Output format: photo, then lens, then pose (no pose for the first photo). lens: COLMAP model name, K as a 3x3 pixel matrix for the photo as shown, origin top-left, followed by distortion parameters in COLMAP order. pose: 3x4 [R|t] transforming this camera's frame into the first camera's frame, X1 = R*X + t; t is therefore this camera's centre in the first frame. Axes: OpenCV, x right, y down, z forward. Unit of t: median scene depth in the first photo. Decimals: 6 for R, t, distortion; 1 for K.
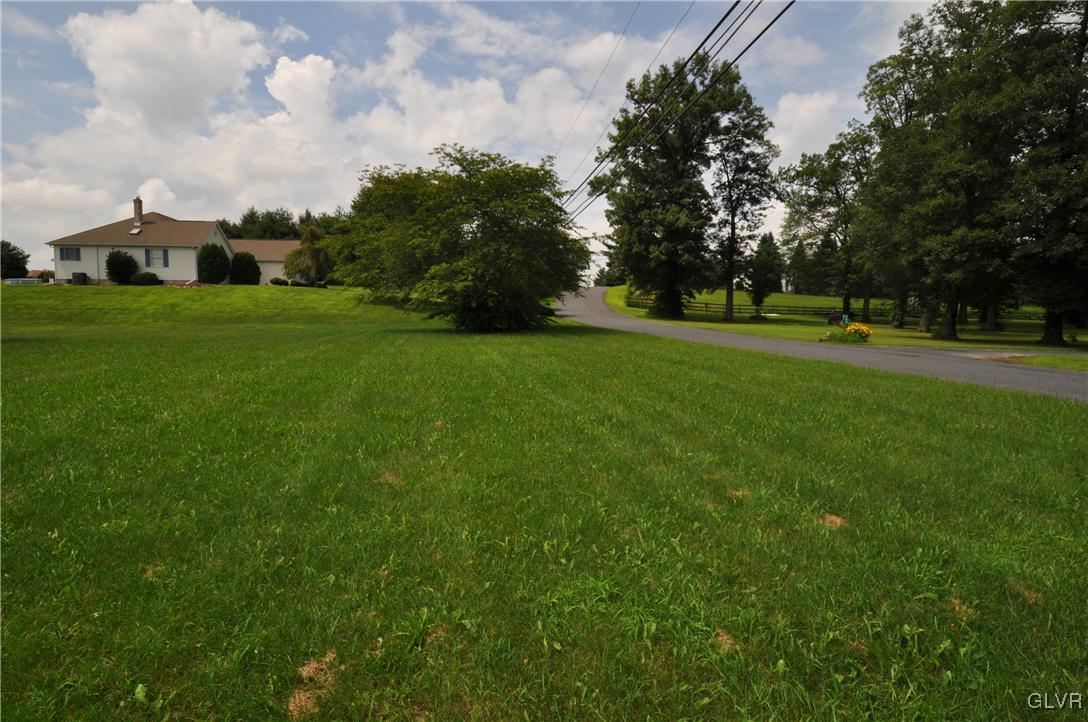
lens RADIAL K [[573.3, 0, 543.9], [0, 573.3, 368.1], [0, 0, 1]] dist [0.011402, -0.016825]
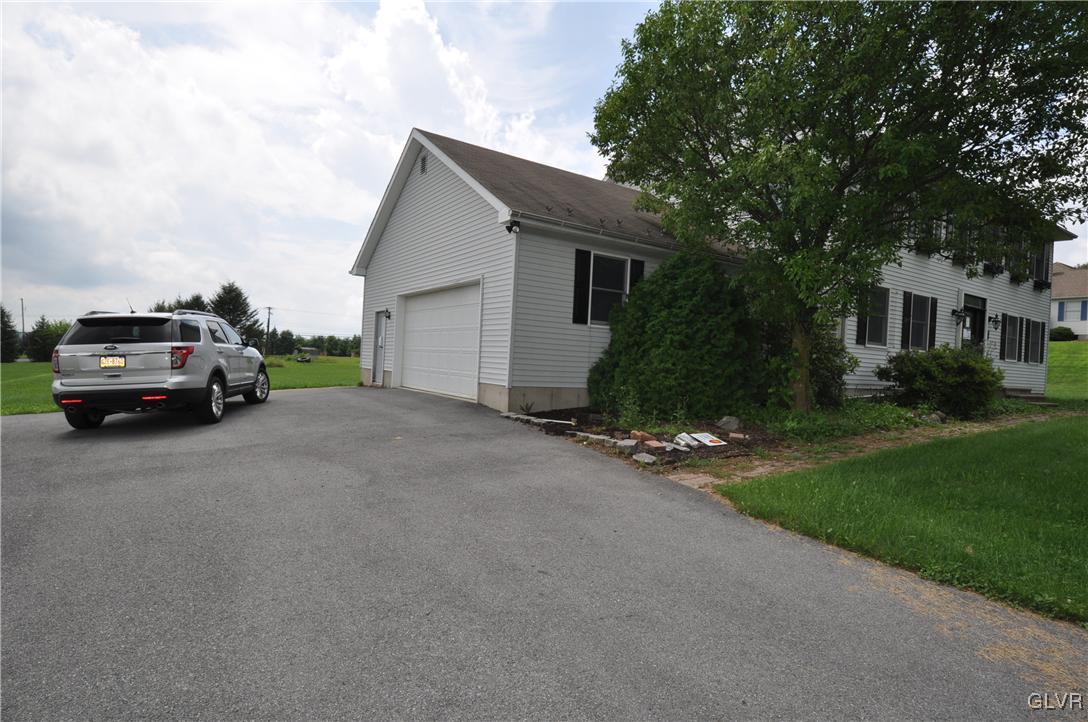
lens RADIAL K [[573.3, 0, 556.5], [0, 573.3, 375.3], [0, 0, 1]] dist [0.011402, -0.016825]
pose [[0.428286, 0.036557, -0.902904, -0.192337], [-0.107626, 0.994133, -0.010801, 0.007332], [0.897211, 0.101802, 0.429707, -0.108884]]
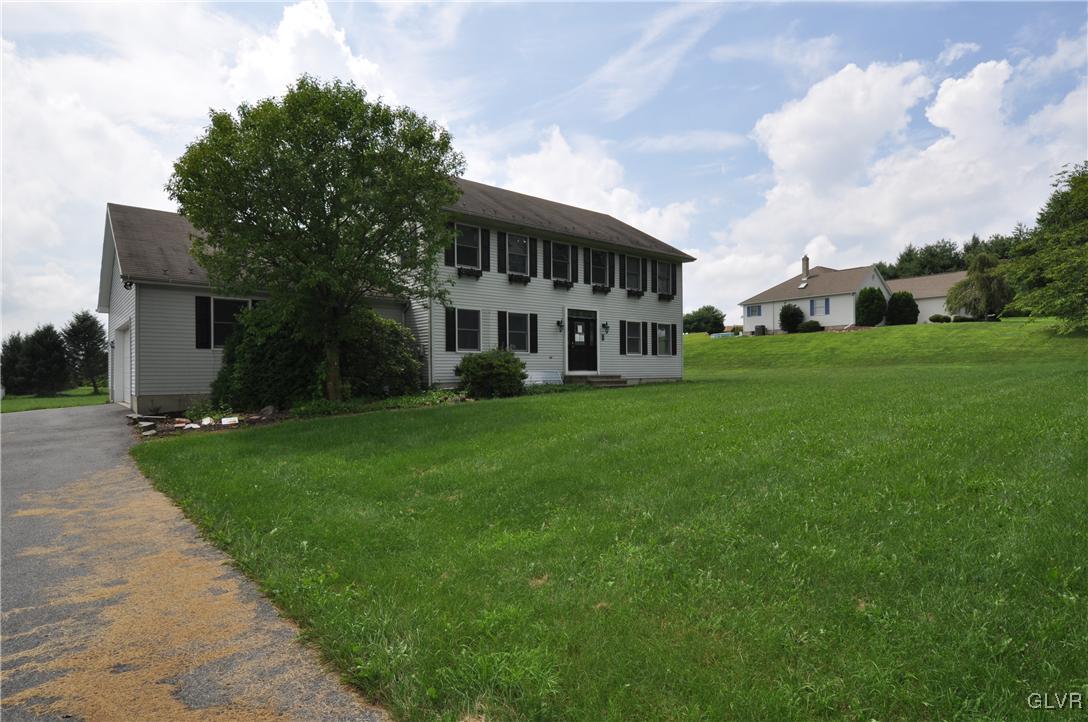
lens RADIAL K [[573.3, 0, 555.9], [0, 573.3, 368.2], [0, 0, 1]] dist [0.011402, -0.016825]
pose [[0.534670, -0.013425, -0.844955, -0.014299], [-0.047060, 0.997849, -0.045632, -0.000112], [0.843750, 0.064162, 0.532888, -0.007251]]
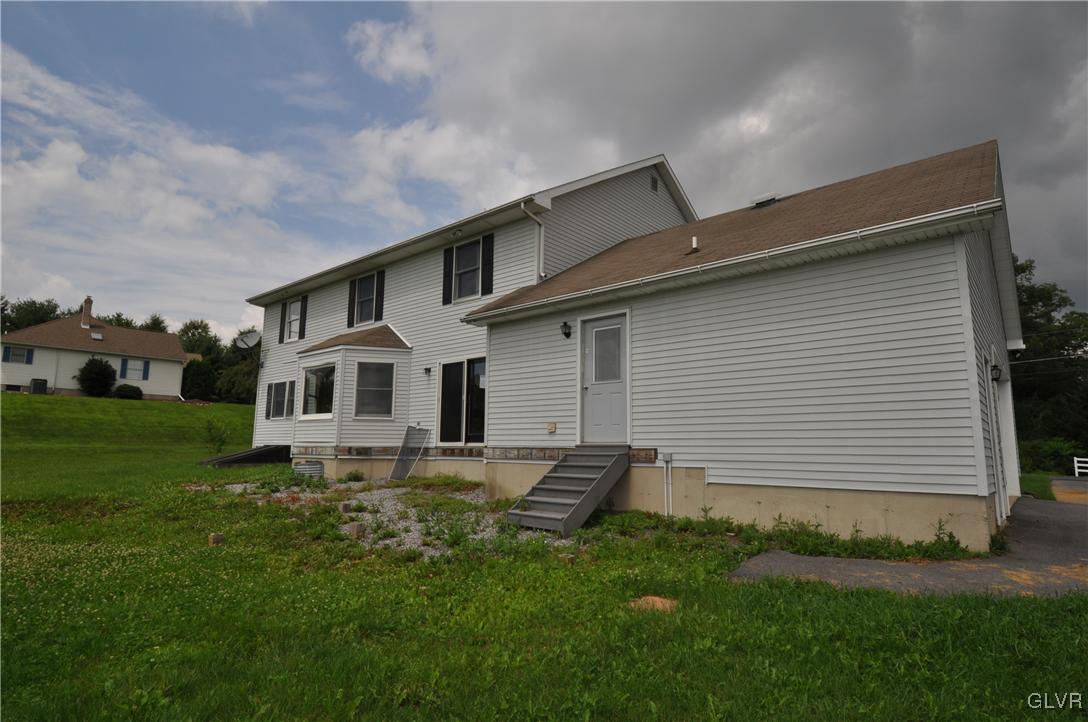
lens RADIAL K [[573.3, 0, 542.0], [0, 573.3, 369.0], [0, 0, 1]] dist [0.011402, -0.016825]
pose [[0.757244, 0.091015, 0.646760, -0.739222], [0.043589, 0.980993, -0.189085, 0.008400], [-0.651676, 0.171375, 0.738883, -0.090985]]
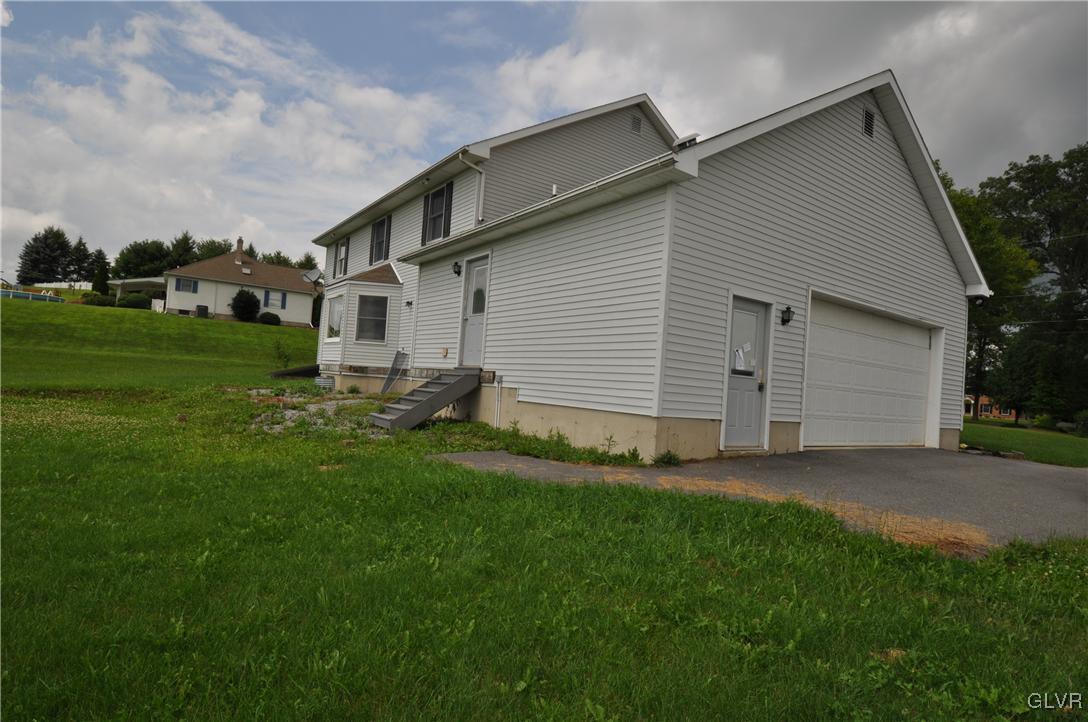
lens RADIAL K [[573.3, 0, 544.8], [0, 573.3, 377.0], [0, 0, 1]] dist [0.011402, -0.016825]
pose [[0.887991, 0.059140, 0.456042, -0.675382], [-0.028591, 0.996878, -0.073604, 0.017519], [-0.458971, 0.052321, 0.886909, -0.173466]]
